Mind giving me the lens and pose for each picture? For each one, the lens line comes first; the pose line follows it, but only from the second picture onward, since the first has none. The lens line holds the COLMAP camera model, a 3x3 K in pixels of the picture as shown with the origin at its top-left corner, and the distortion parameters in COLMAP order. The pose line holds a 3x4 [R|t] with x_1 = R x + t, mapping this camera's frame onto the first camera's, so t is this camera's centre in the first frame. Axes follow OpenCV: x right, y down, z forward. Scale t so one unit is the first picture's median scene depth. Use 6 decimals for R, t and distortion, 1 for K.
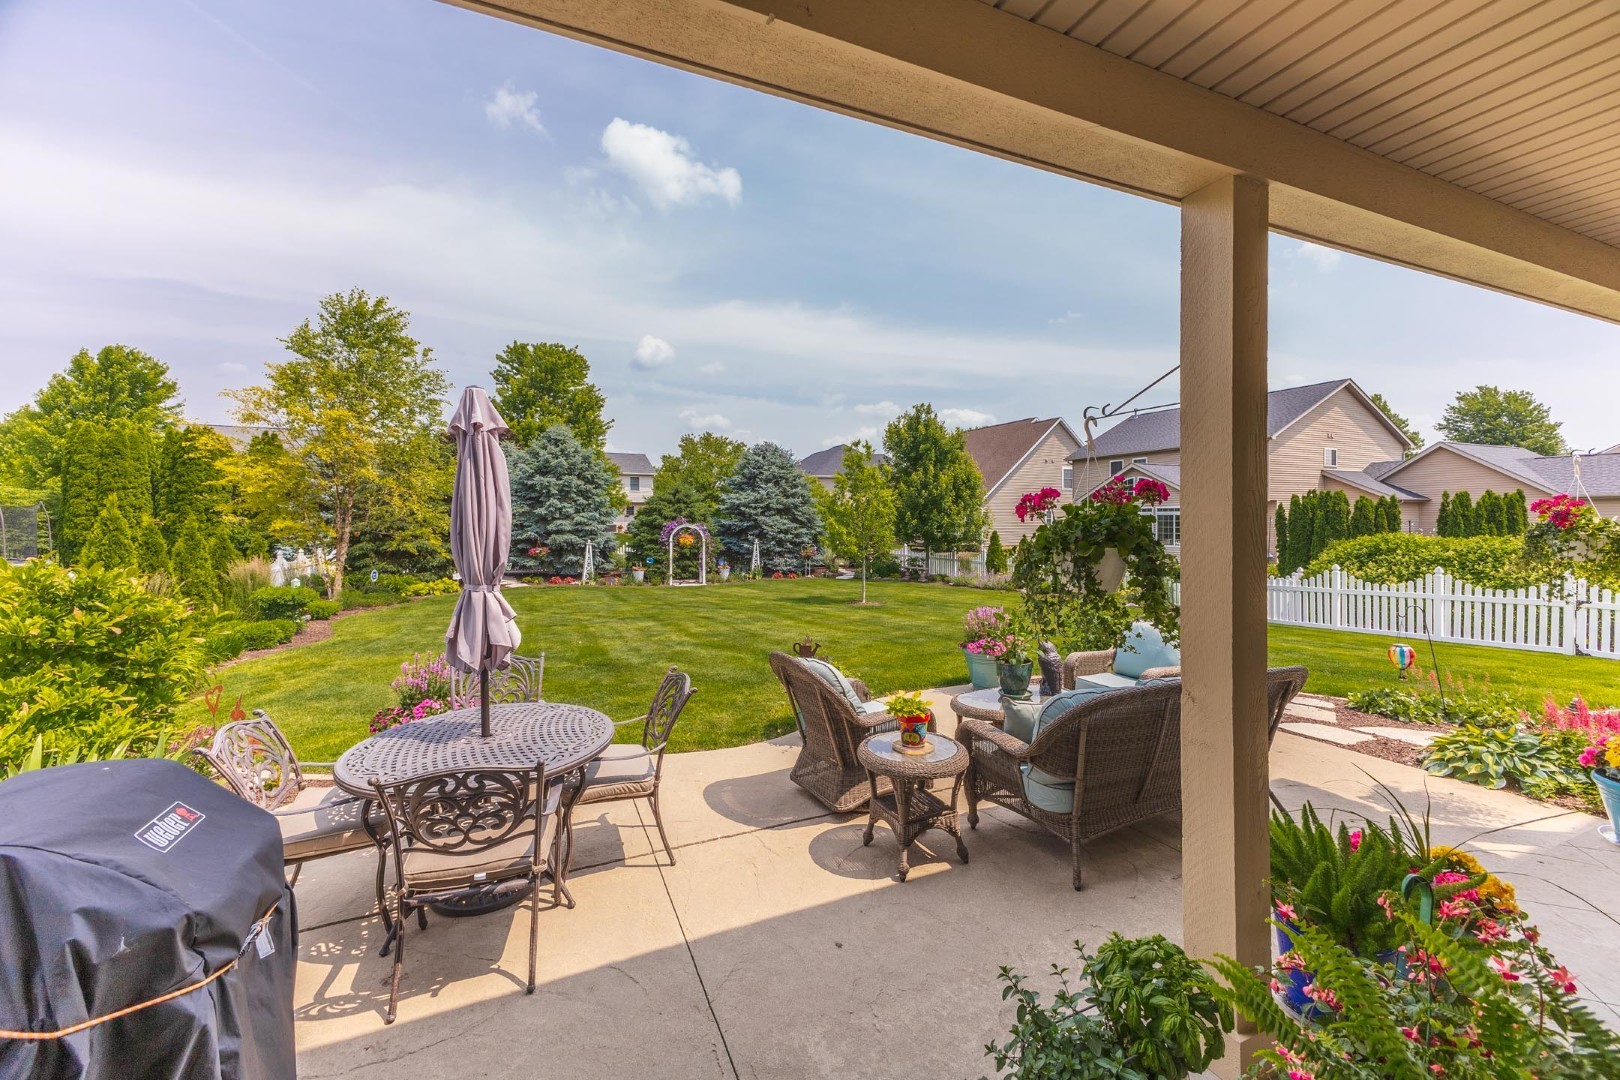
lens RADIAL K [[655.7, 0, 815.8], [0, 655.7, 534.5], [0, 0, 1]] dist [0.012731, -0.000632]
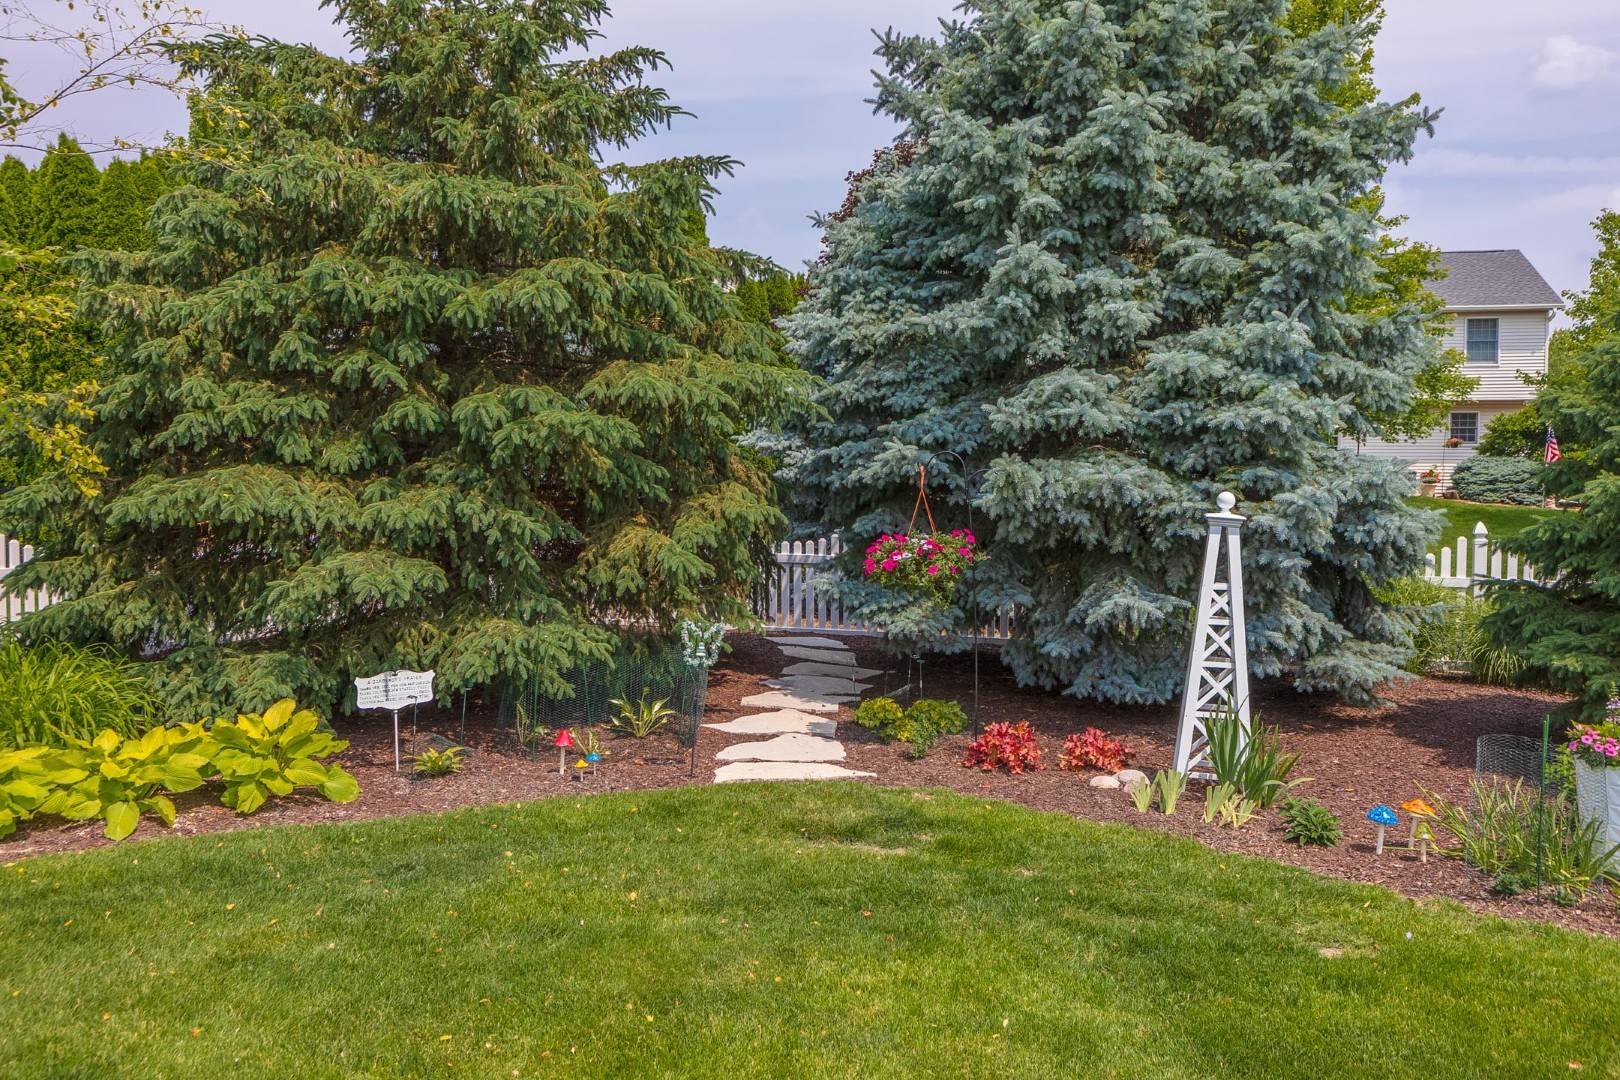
lens RADIAL K [[1458.8, 0, 717.6], [0, 1458.8, 502.5], [0, 0, 1]] dist [0.007064, -0.007323]
pose [[0.738964, 0.017483, -0.673518, -0.202057], [-0.020904, 0.999777, 0.003016, 0.011632], [0.673420, 0.011851, 0.739165, 0.655861]]
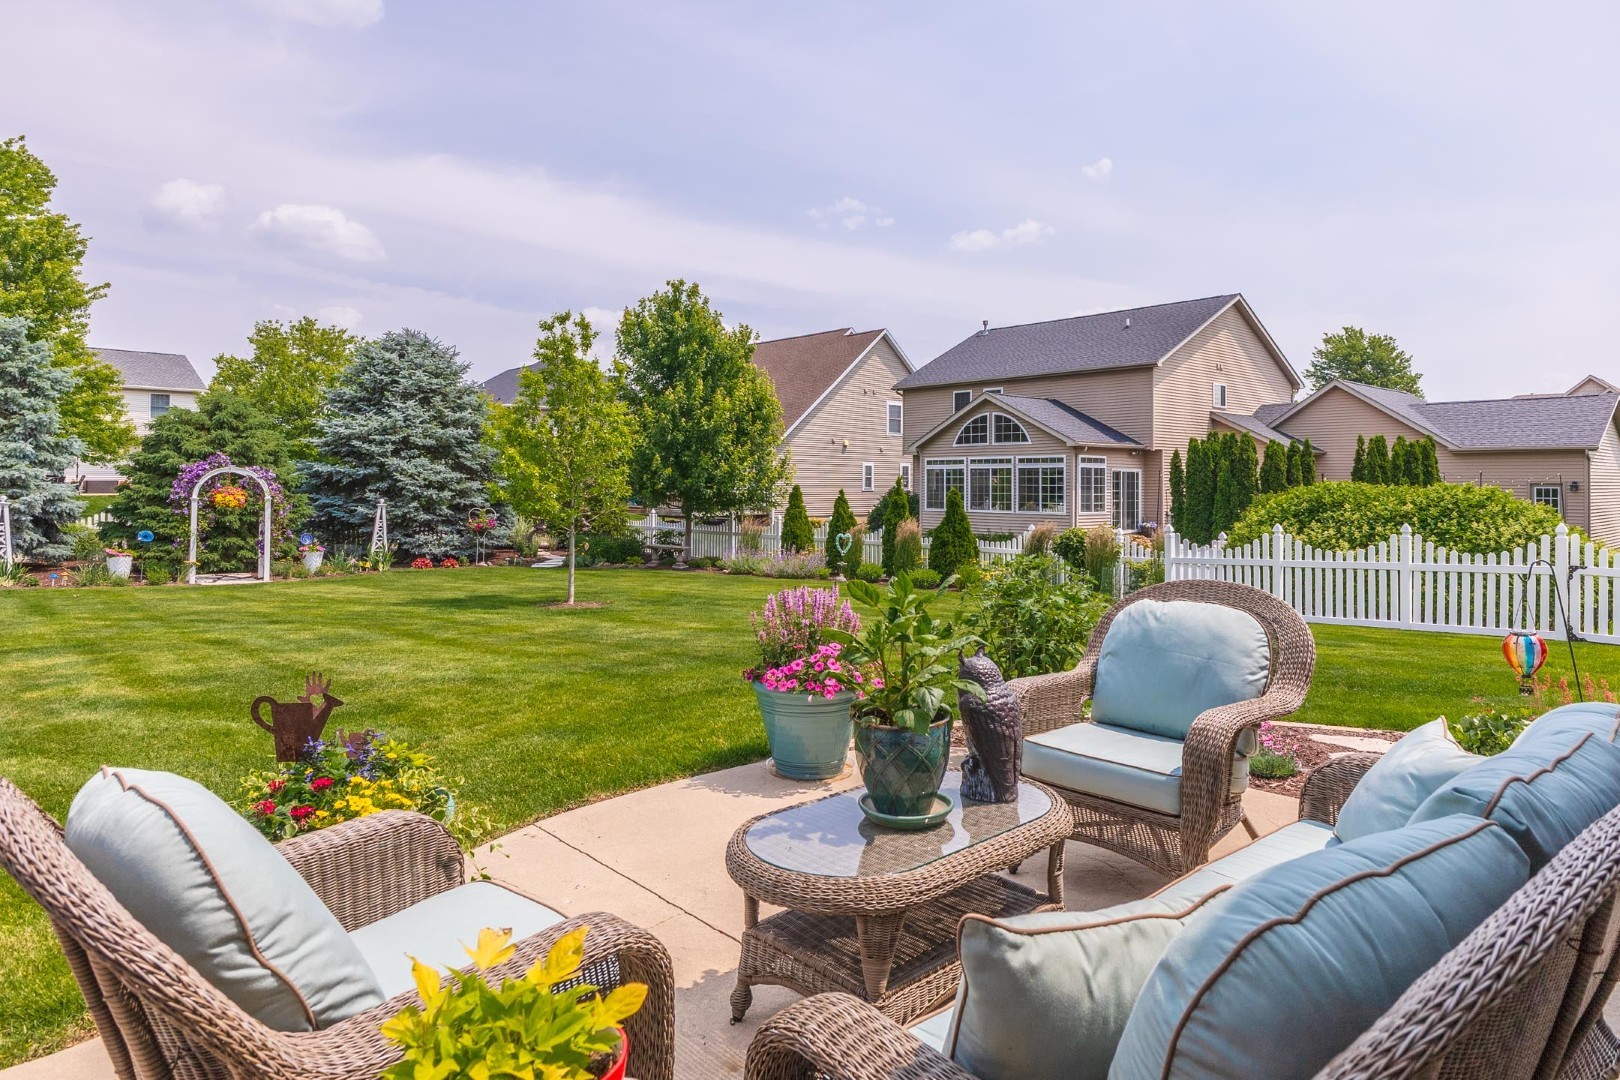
lens RADIAL K [[976.2, 0, 849.0], [0, 976.2, 470.9], [0, 0, 1]] dist [0.008974, -0.002433]
pose [[0.946748, 0.013715, 0.321684, 0.018634], [-0.001860, 0.999309, -0.037131, 0.014575], [-0.321971, 0.034556, 0.946119, 0.091866]]
